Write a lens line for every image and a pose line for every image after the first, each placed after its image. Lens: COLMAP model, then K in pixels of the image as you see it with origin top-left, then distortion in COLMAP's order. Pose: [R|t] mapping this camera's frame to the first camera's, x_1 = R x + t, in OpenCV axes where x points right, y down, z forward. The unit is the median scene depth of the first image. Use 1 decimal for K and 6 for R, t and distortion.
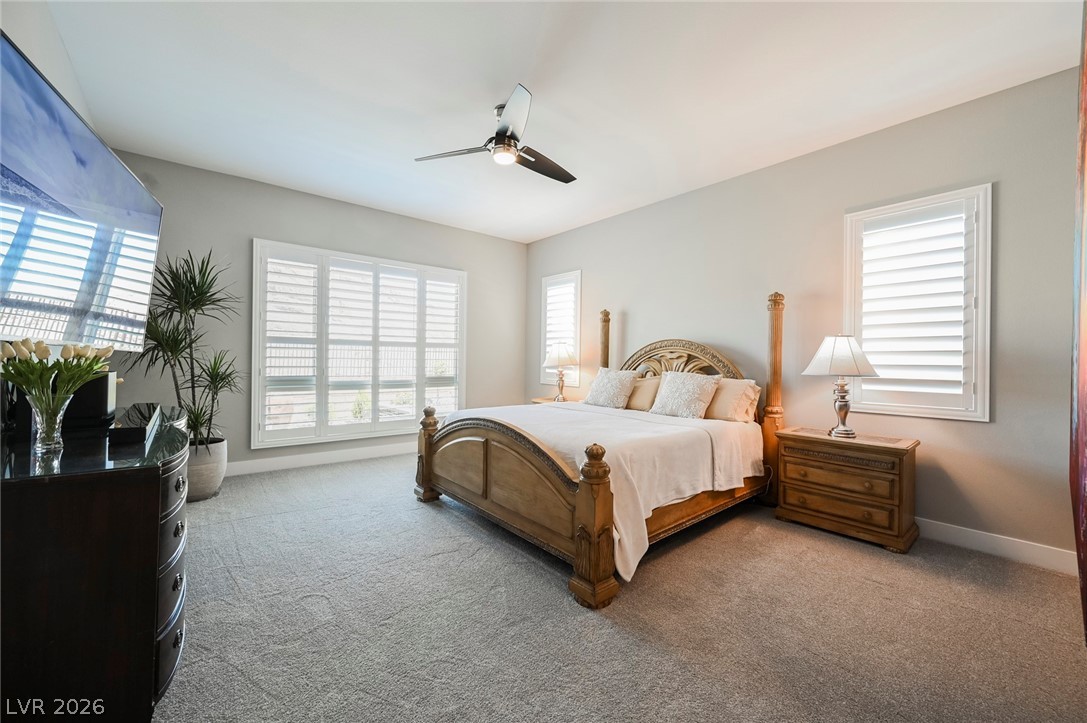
lens RADIAL K [[427.3, 0, 551.0], [0, 427.3, 364.0], [0, 0, 1]] dist [-0.003527, 0.000601]
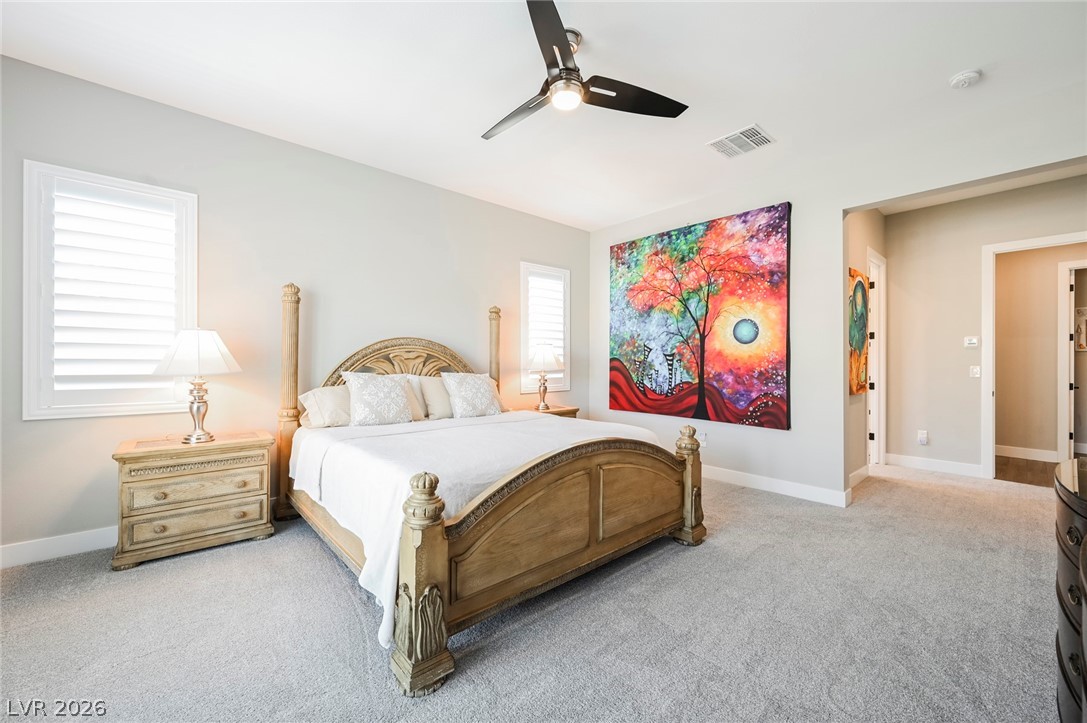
lens RADIAL K [[427.3, 0, 550.6], [0, 427.3, 354.6], [0, 0, 1]] dist [-0.003527, 0.000601]
pose [[-0.025642, 0.001355, 0.999670, -0.642413], [0.006236, 0.999980, -0.001196, -0.019292], [-0.999652, 0.006204, -0.025649, 0.761553]]
